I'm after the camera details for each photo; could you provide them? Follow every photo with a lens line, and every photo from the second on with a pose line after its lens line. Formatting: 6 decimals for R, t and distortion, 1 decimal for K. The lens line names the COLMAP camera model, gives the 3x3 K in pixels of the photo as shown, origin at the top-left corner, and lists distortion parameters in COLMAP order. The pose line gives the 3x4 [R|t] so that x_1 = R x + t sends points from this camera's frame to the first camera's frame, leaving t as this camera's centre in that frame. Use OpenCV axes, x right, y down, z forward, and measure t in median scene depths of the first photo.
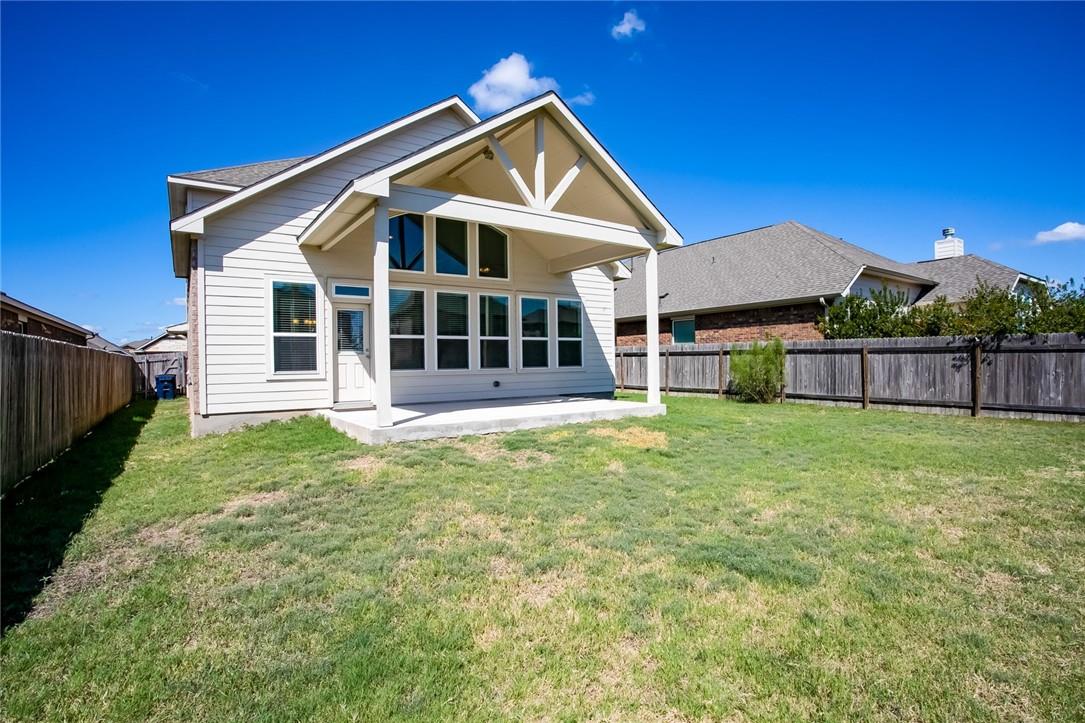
lens RADIAL K [[539.1, 0, 537.0], [0, 539.1, 358.7], [0, 0, 1]] dist [-0.051271, 0.005574]
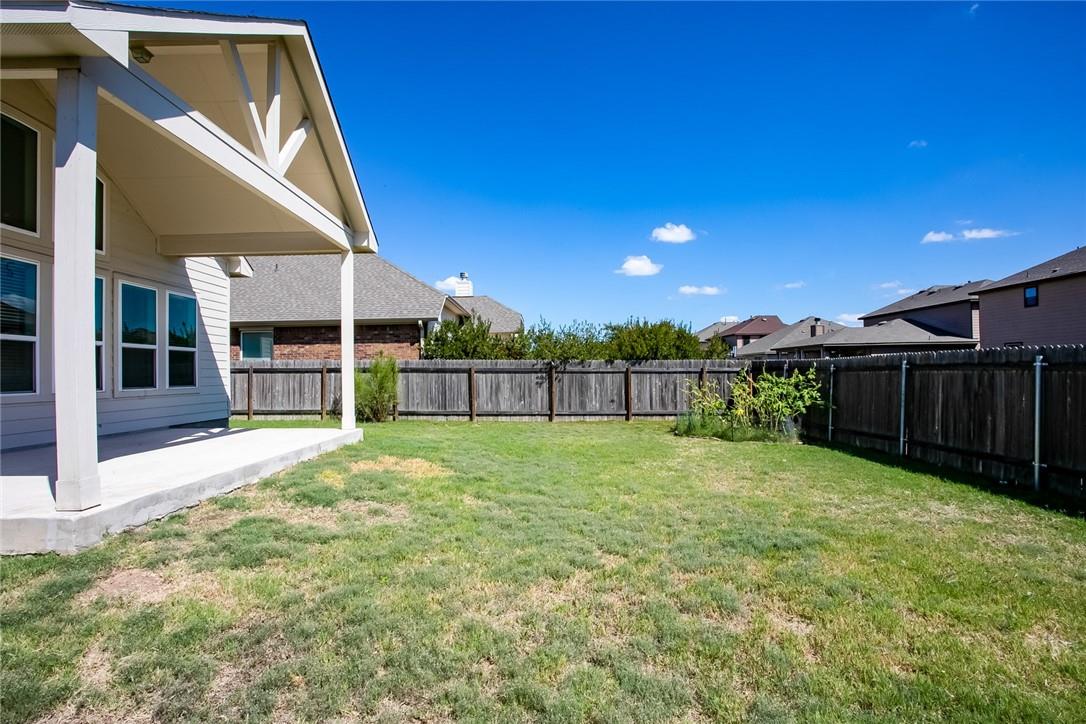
lens RADIAL K [[539.6, 0, 545.6], [0, 539.6, 360.5], [0, 0, 1]] dist [-0.051271, 0.005574]
pose [[0.567084, 0.028363, 0.823172, -0.256583], [-0.003528, 0.999481, -0.032008, 0.000173], [-0.823653, 0.015247, 0.566890, 0.202666]]
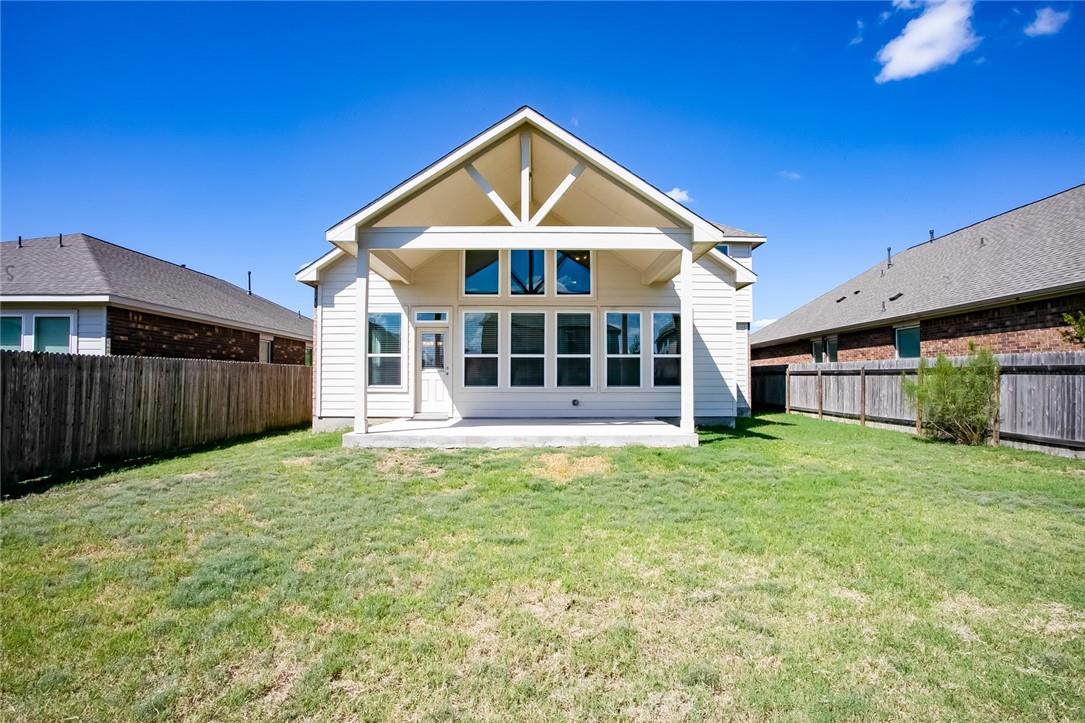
lens RADIAL K [[539.1, 0, 538.0], [0, 539.1, 359.2], [0, 0, 1]] dist [-0.051271, 0.005574]
pose [[0.823571, -0.006924, -0.567170, 0.404752], [-0.008894, 0.999645, -0.025118, -0.006510], [0.567143, 0.025731, 0.823217, 0.143075]]
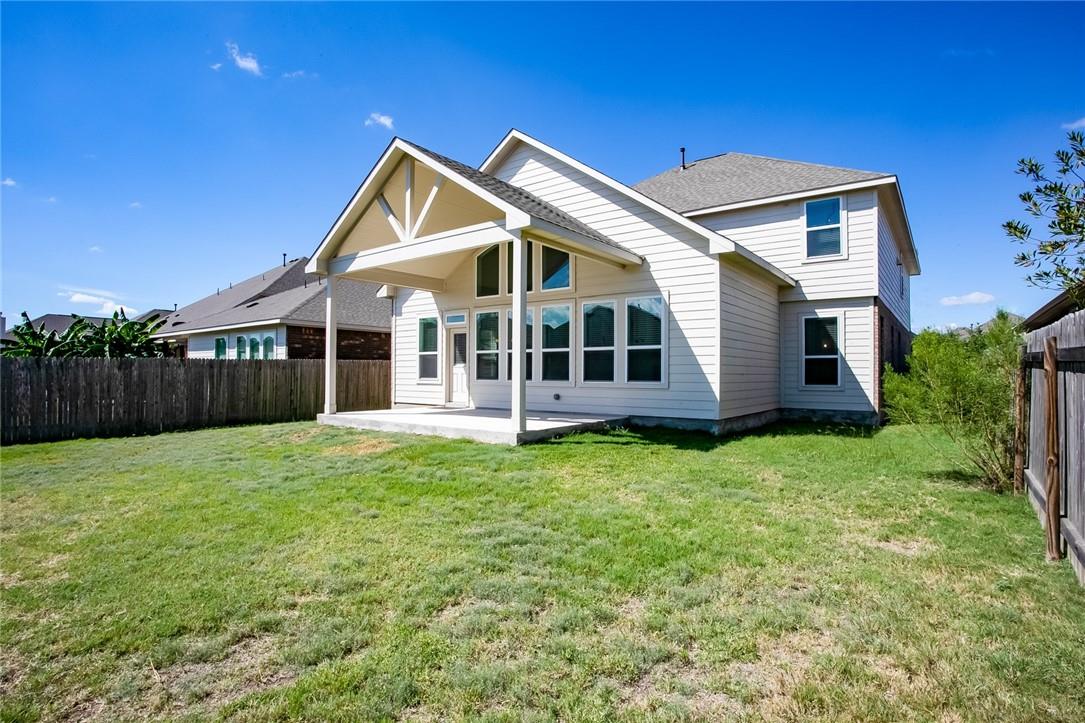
lens RADIAL K [[548.6, 0, 527.9], [0, 548.6, 362.3], [0, 0, 1]] dist [-0.039897, 0.000601]
pose [[0.286952, -0.001553, -0.957944, 0.818115], [0.000235, 0.999999, -0.001551, -0.013644], [0.957945, 0.000220, 0.286952, 0.630562]]
